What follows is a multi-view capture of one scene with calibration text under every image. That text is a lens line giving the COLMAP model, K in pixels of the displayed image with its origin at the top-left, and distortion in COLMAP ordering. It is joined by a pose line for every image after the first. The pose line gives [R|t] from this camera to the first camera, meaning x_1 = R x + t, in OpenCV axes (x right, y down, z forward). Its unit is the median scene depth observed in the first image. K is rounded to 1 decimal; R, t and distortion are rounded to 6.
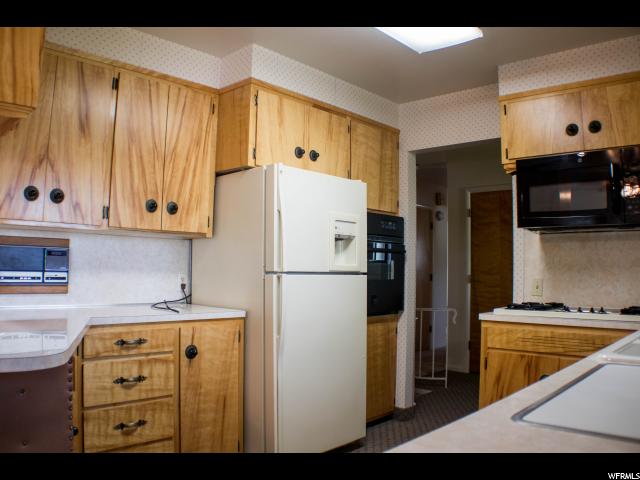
lens RADIAL K [[559.1, 0, 320.0], [0, 559.1, 240.0], [0, 0, 1]] dist [-0.163032, 0.003040]
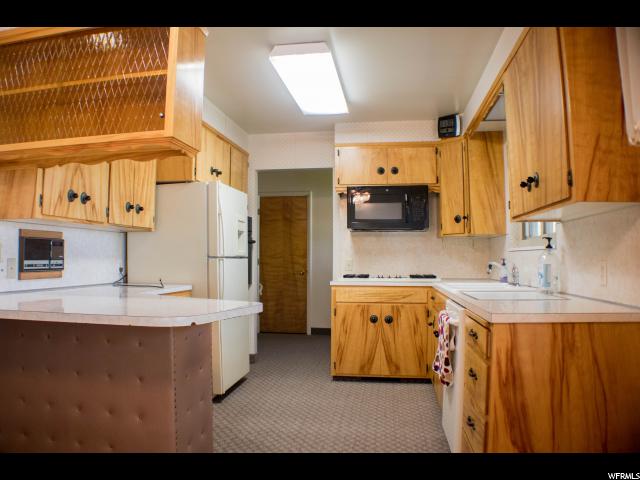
lens RADIAL K [[559.1, 0, 320.0], [0, 559.1, 240.0], [0, 0, 1]] dist [-0.163032, 0.003040]
pose [[0.812308, 0.004362, 0.583212, -0.674091], [-0.019643, 0.999609, 0.019882, -0.018843], [-0.582898, -0.027606, 0.812077, -0.300598]]
